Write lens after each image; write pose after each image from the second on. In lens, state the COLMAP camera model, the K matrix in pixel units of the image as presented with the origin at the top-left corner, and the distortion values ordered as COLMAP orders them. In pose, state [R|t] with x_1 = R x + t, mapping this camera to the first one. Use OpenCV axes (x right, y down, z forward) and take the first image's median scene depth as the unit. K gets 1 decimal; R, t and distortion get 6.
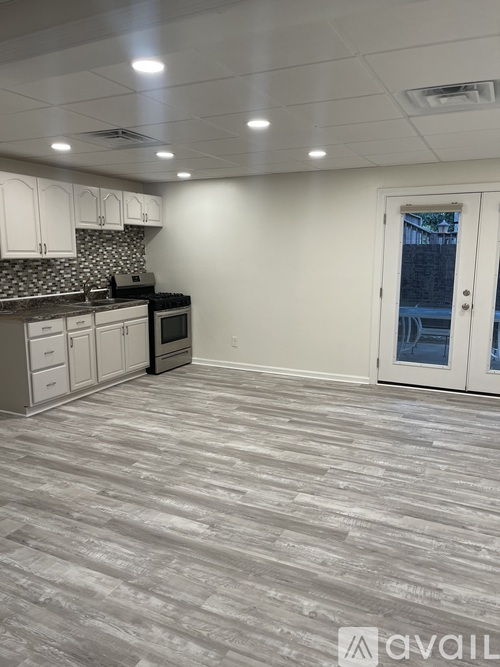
lens RADIAL K [[506.6, 0, 255.0], [0, 506.6, 337.8], [0, 0, 1]] dist [0.045507, -0.042006]
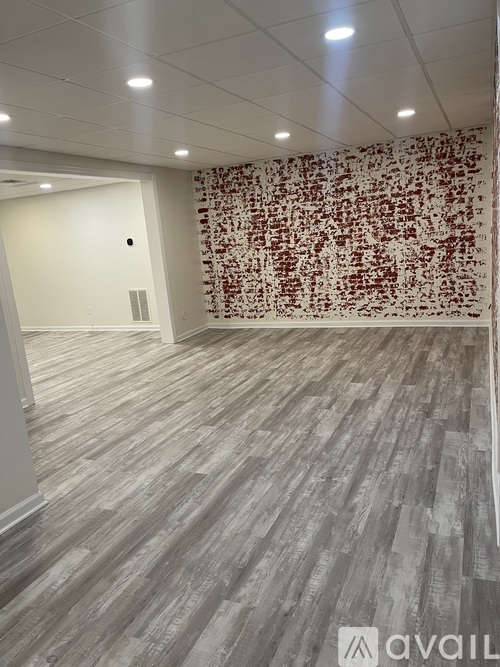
lens RADIAL K [[506.6, 0, 255.6], [0, 506.6, 332.6], [0, 0, 1]] dist [0.045507, -0.042006]
pose [[-0.039889, -0.193335, 0.980322, -1.409894], [0.266127, 0.943609, 0.196923, 0.010456], [-0.963112, 0.268745, 0.013812, 0.042090]]
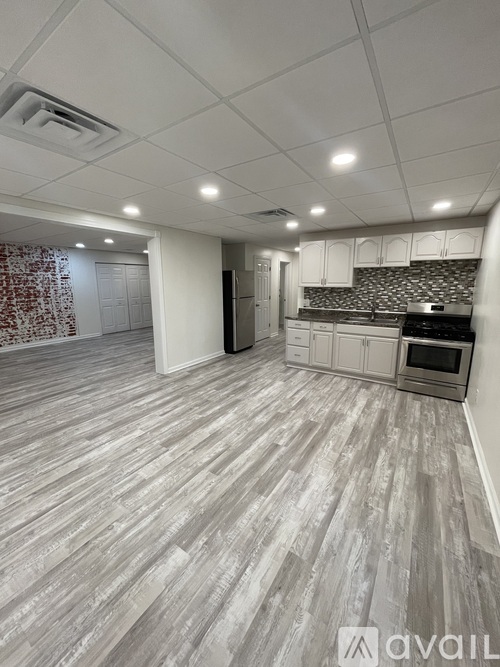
lens RADIAL K [[268.0, 0, 248.4], [0, 268.0, 331.5], [0, 0, 1]] dist [-0.004728, 0.001718]
pose [[-0.133744, 0.184604, -0.973670, 0.598294], [-0.168523, 0.963951, 0.205910, -0.174474], [0.976582, 0.191625, -0.097813, 0.981934]]
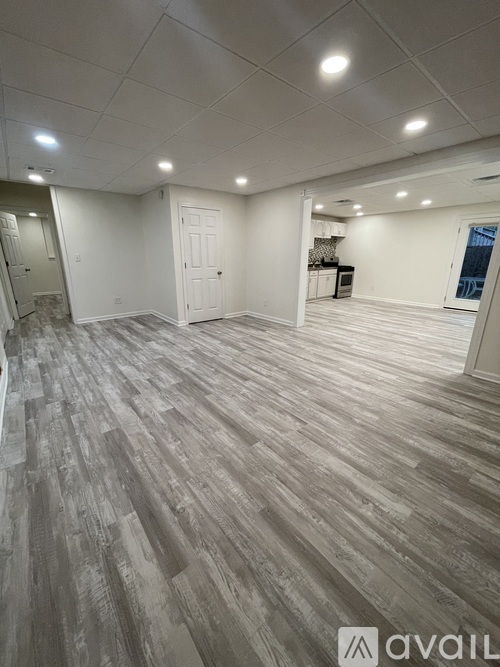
lens RADIAL K [[268.0, 0, 248.3], [0, 268.0, 332.0], [0, 0, 1]] dist [-0.004728, 0.001718]
pose [[0.908694, 0.121472, -0.399399, -0.063873], [-0.076575, 0.988997, 0.126571, 0.142400], [0.410380, -0.084431, 0.907998, -0.520759]]
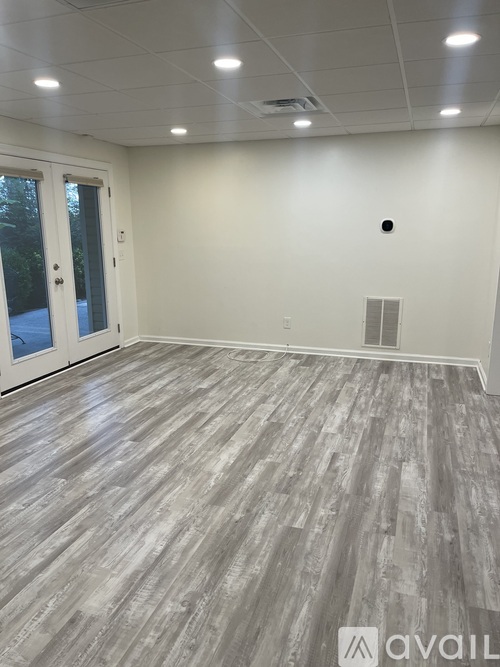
lens RADIAL K [[506.6, 0, 248.3], [0, 506.6, 330.7], [0, 0, 1]] dist [0.045507, -0.042006]
pose [[-0.122137, -0.208209, 0.970429, -0.707547], [0.177539, 0.957395, 0.227758, -0.153031], [-0.976505, 0.200107, -0.079968, 0.883635]]
